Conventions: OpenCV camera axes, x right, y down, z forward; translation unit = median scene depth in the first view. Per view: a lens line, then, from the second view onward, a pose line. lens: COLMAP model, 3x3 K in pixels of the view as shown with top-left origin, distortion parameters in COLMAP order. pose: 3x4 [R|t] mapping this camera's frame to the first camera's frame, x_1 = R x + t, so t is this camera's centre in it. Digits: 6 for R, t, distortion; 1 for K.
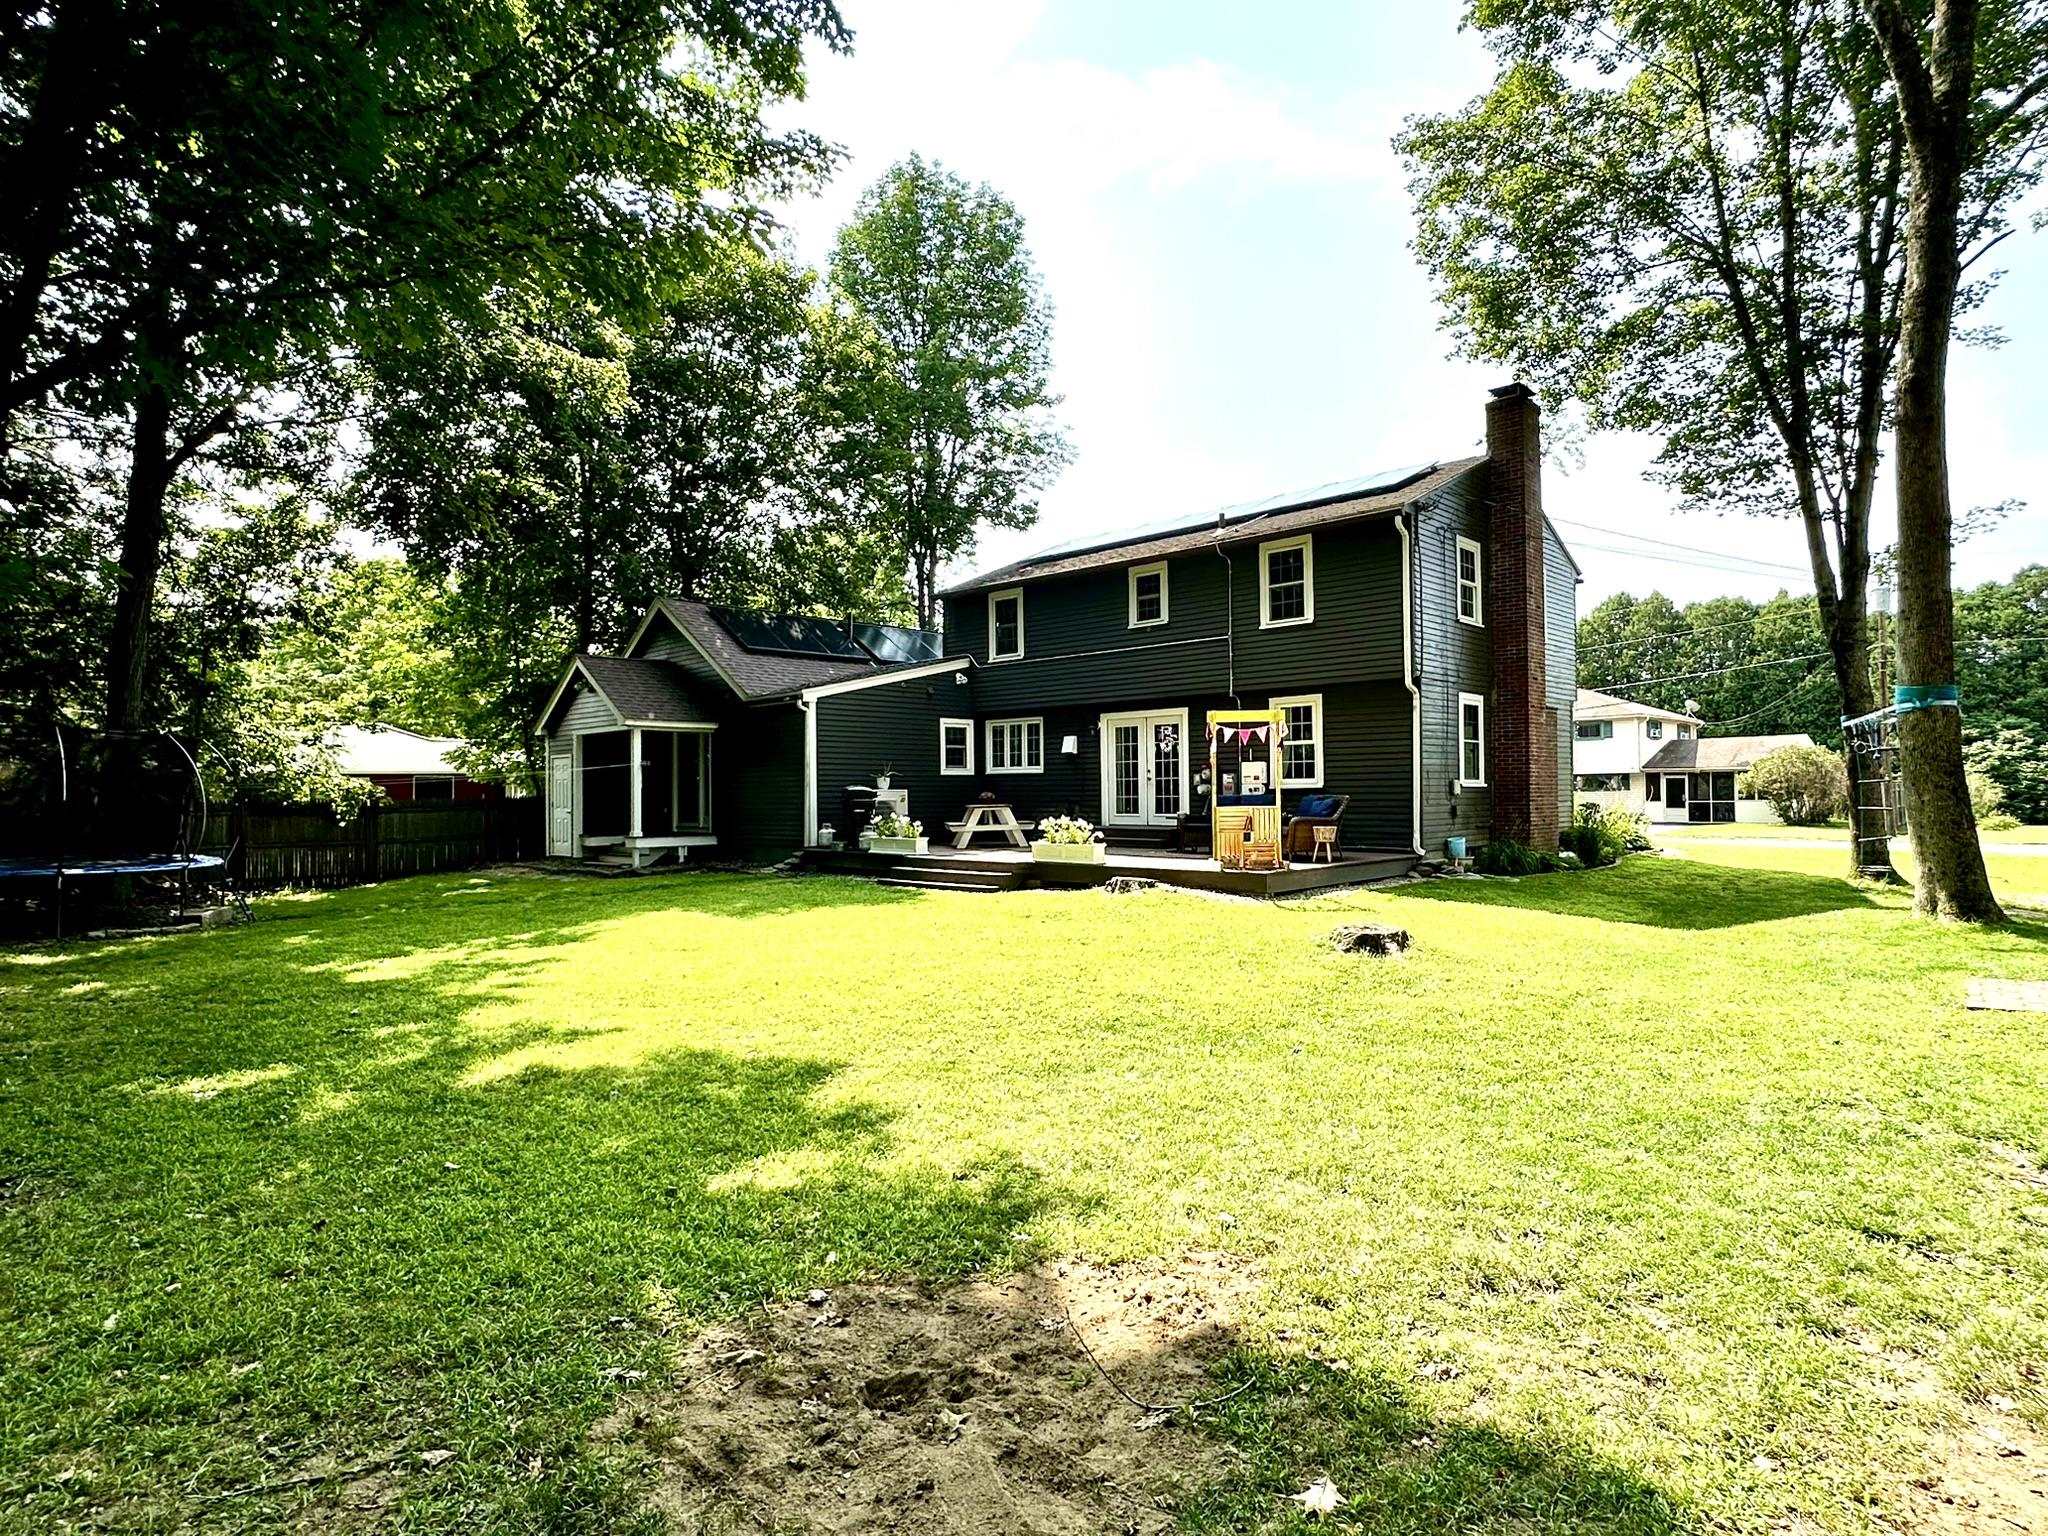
lens RADIAL K [[1141.7, 0, 1024.0], [0, 1141.7, 768.0], [0, 0, 1]] dist [0.000261, 0.000013]
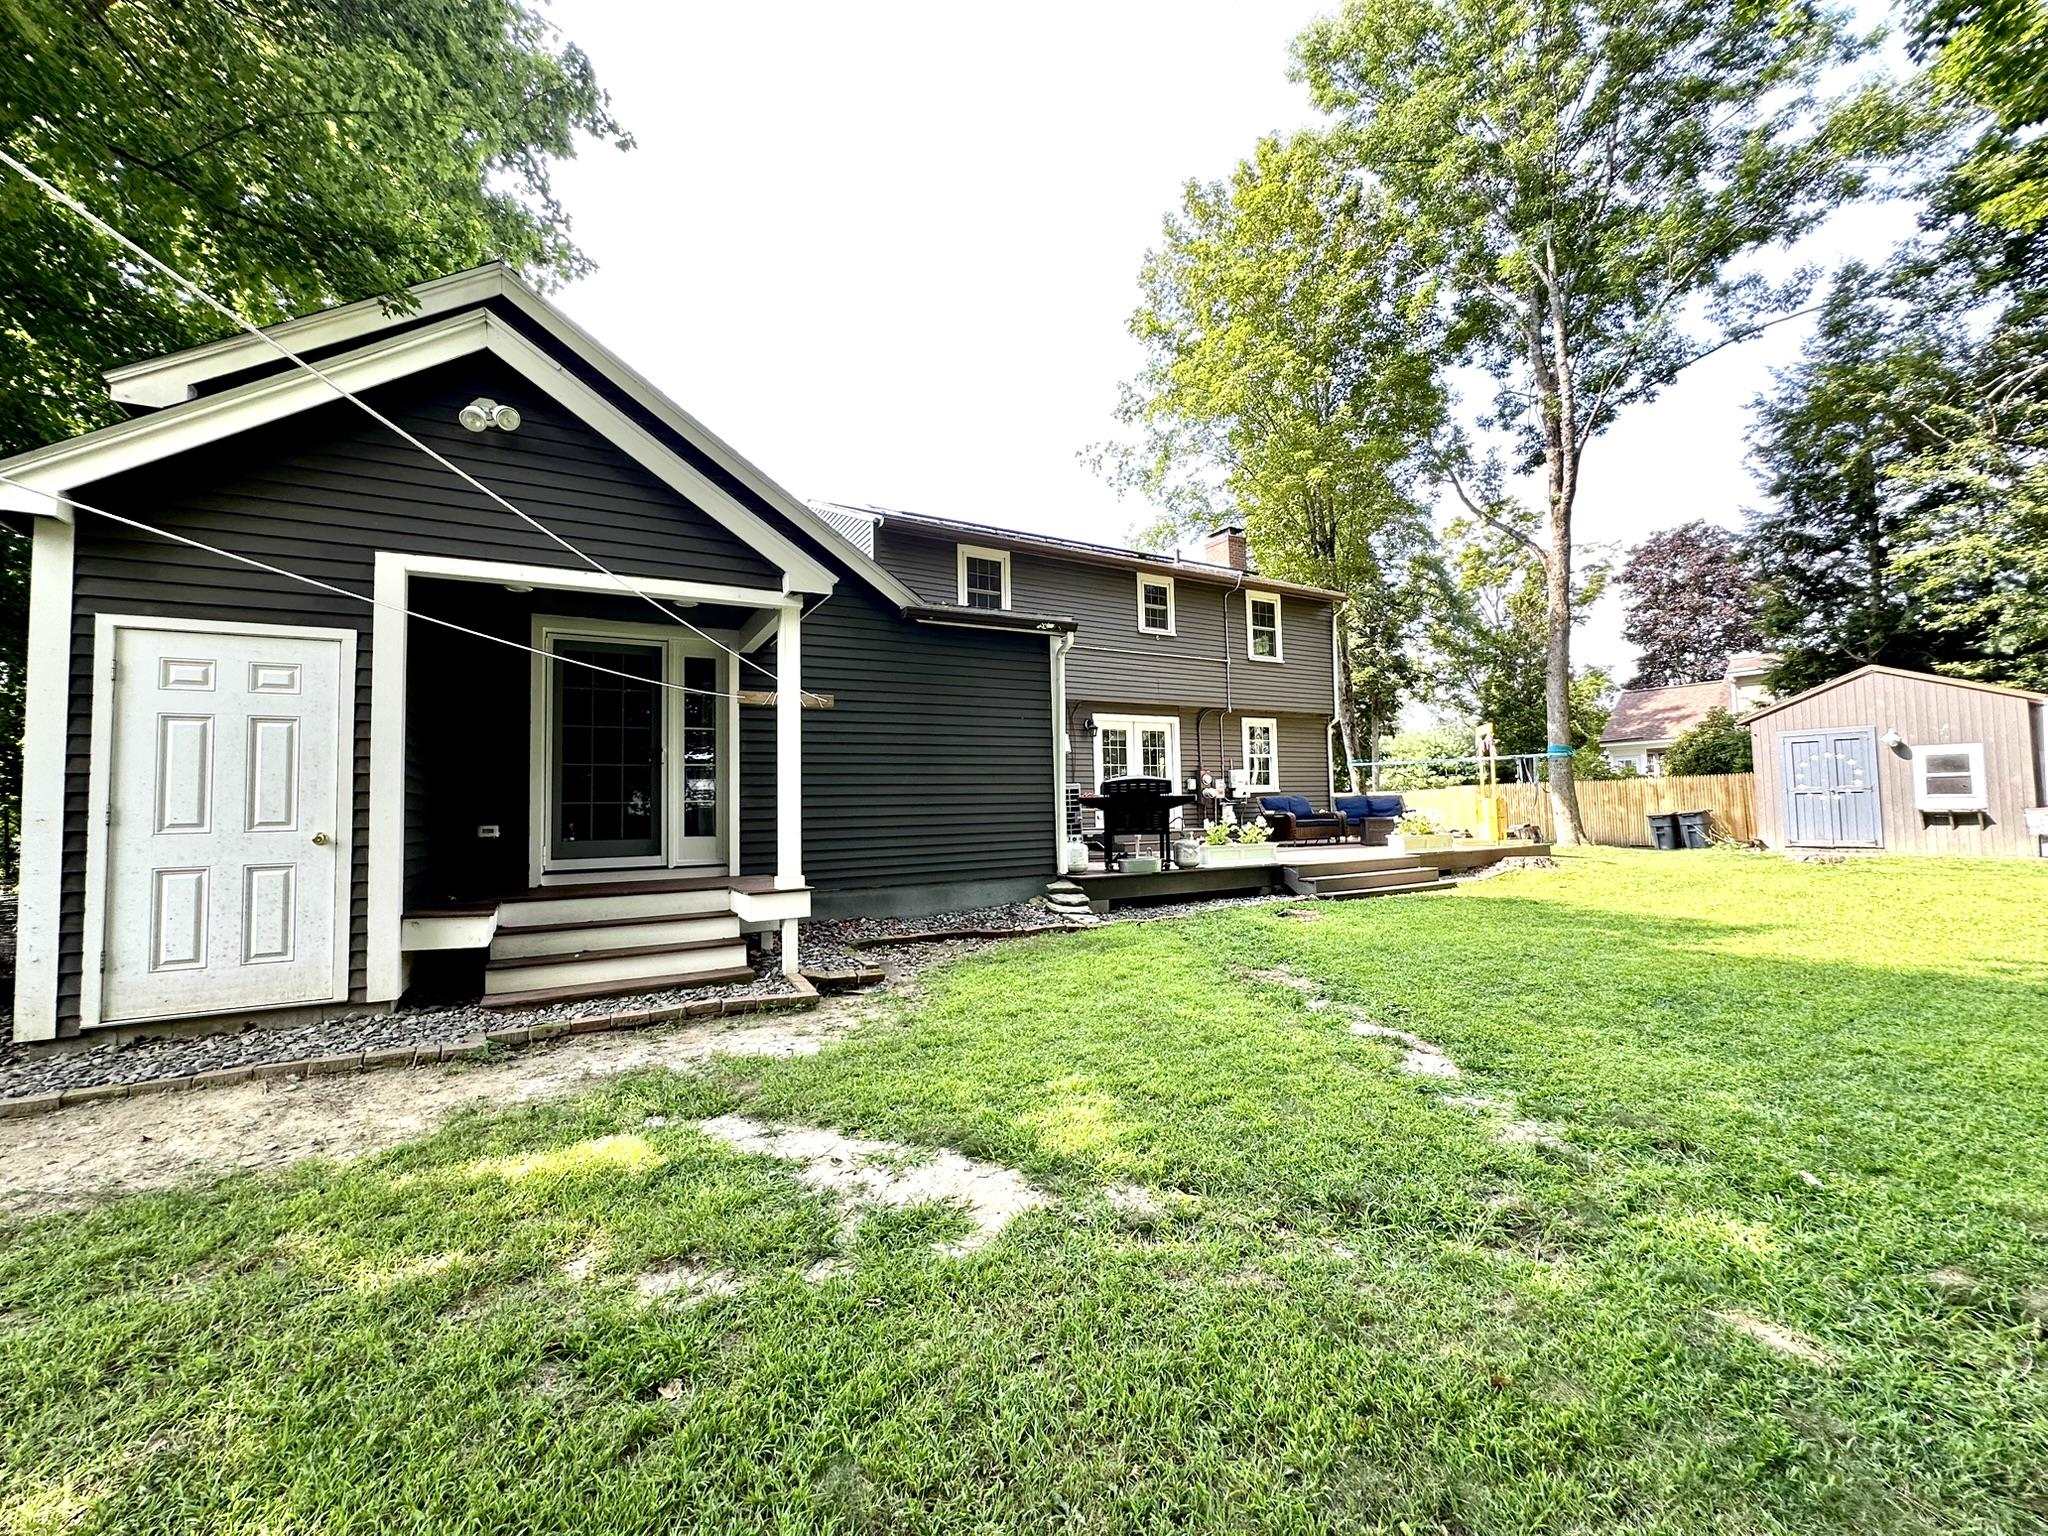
lens RADIAL K [[818.3, 0, 1025.7], [0, 818.3, 768.3], [0, 0, 1]] dist [-0.002154, 0.000049]
pose [[0.282486, 0.054581, 0.957717, -0.611506], [-0.000535, 0.998389, -0.056741, 0.037475], [-0.959271, 0.015516, 0.282061, 0.883913]]
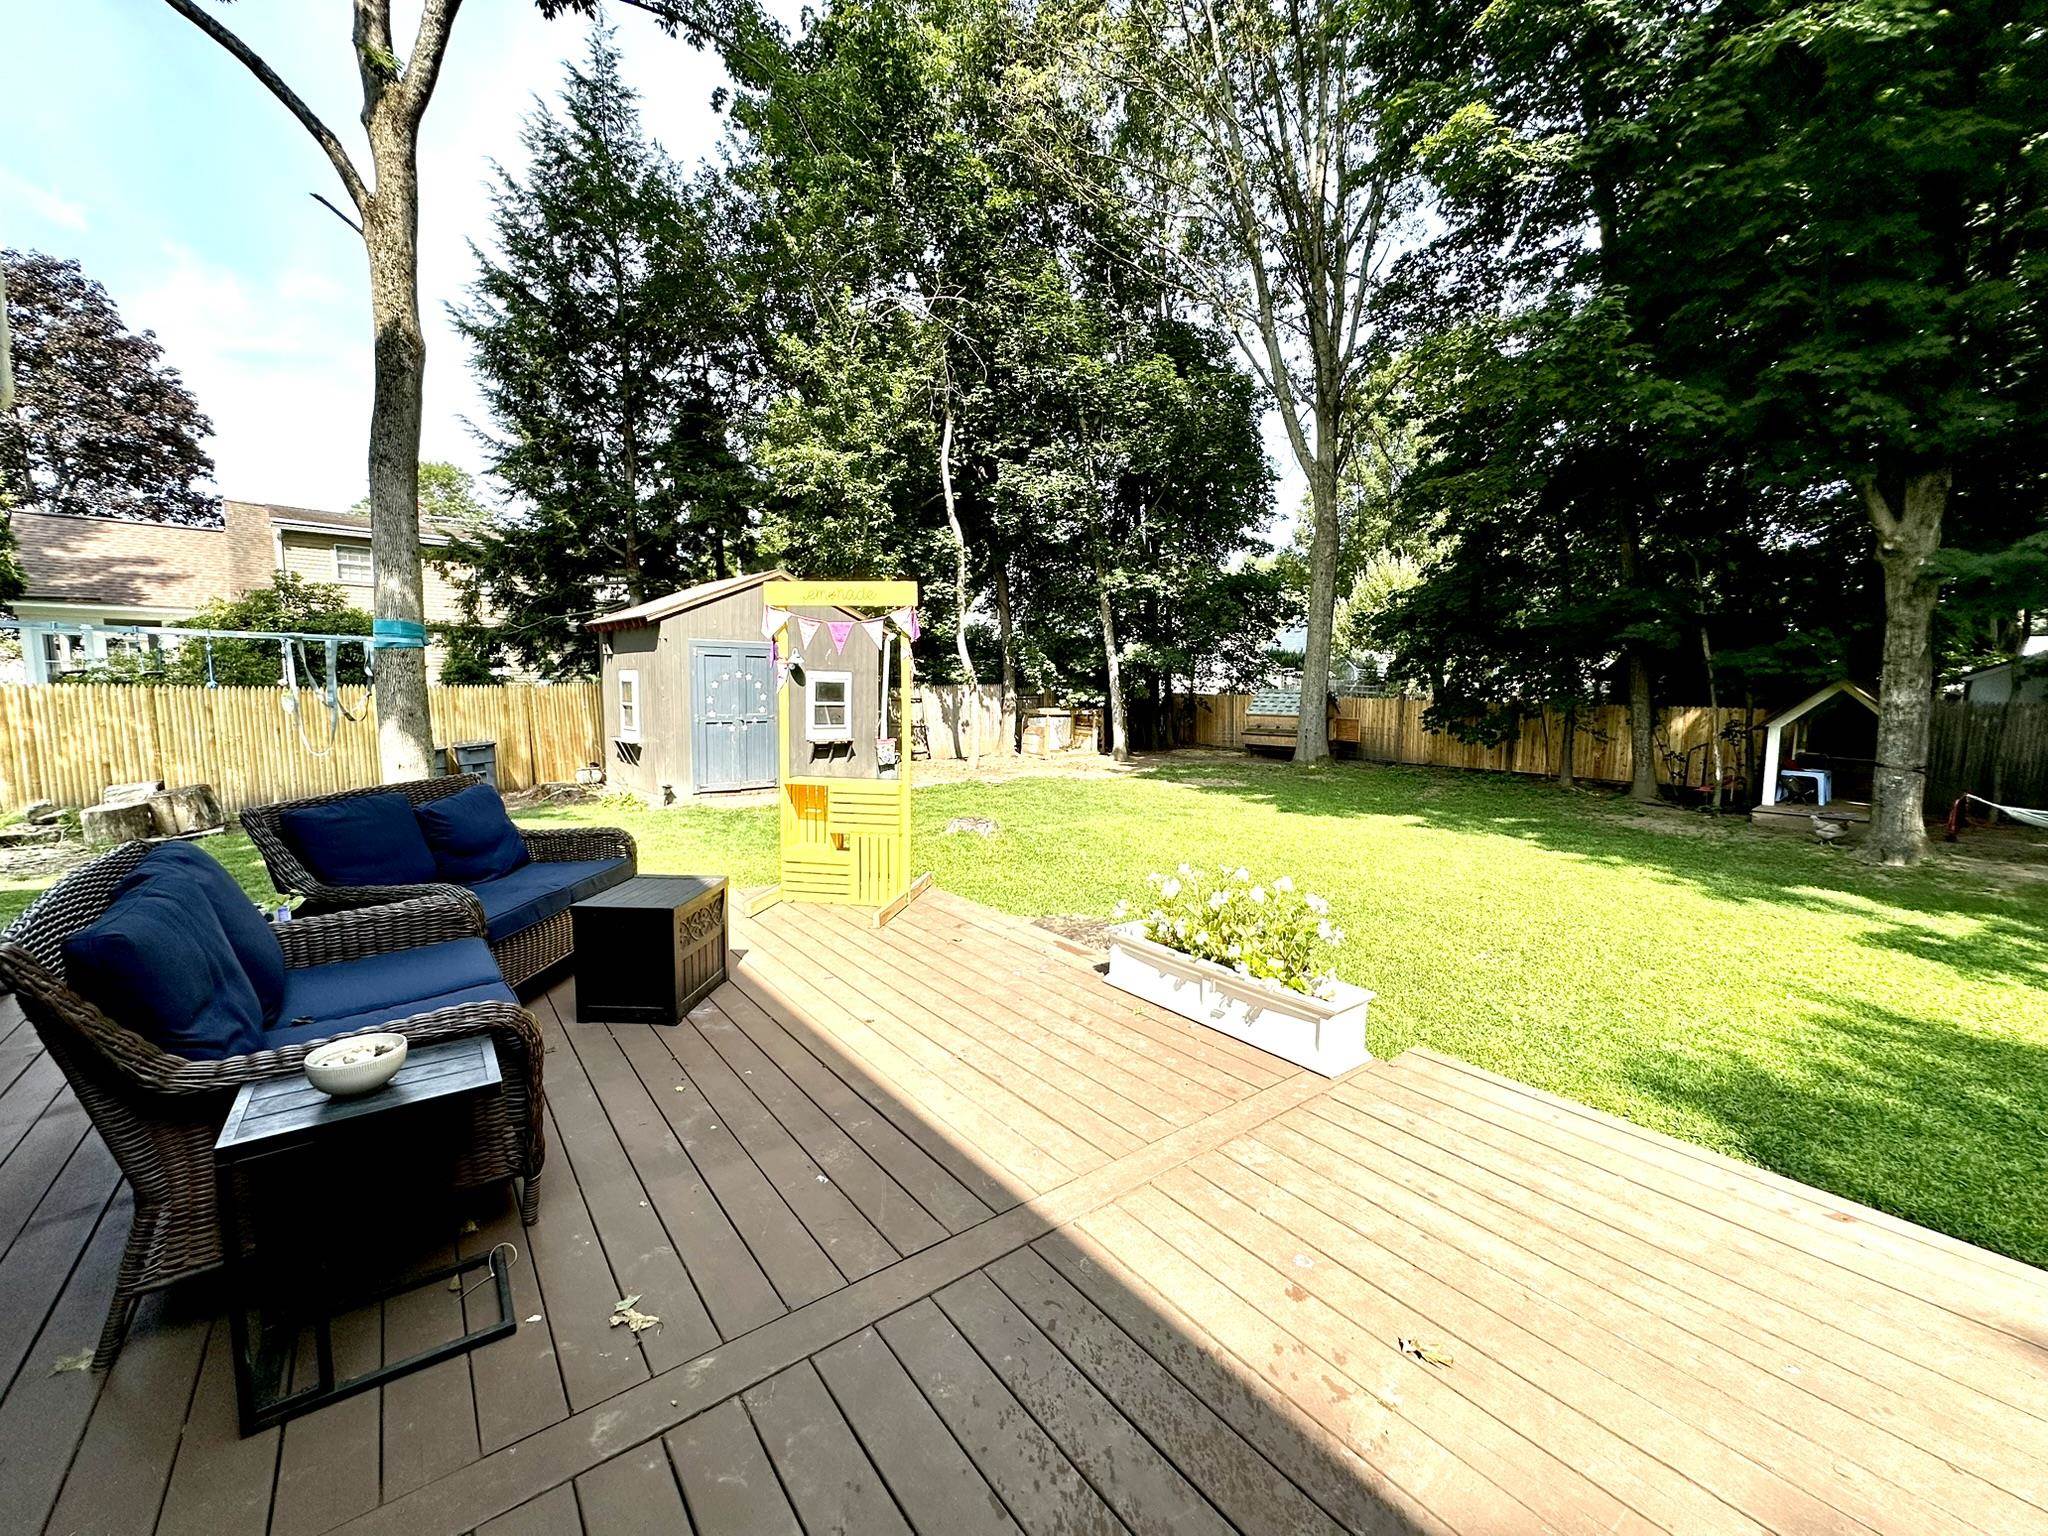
lens RADIAL K [[818.3, 0, 1025.7], [0, 818.3, 768.3], [0, 0, 1]] dist [-0.002154, 0.000049]
pose [[-0.987839, -0.018002, 0.154434, 0.045239], [-0.005691, 0.996795, 0.079795, 0.000137], [-0.155375, 0.077946, -0.984776, 0.949253]]
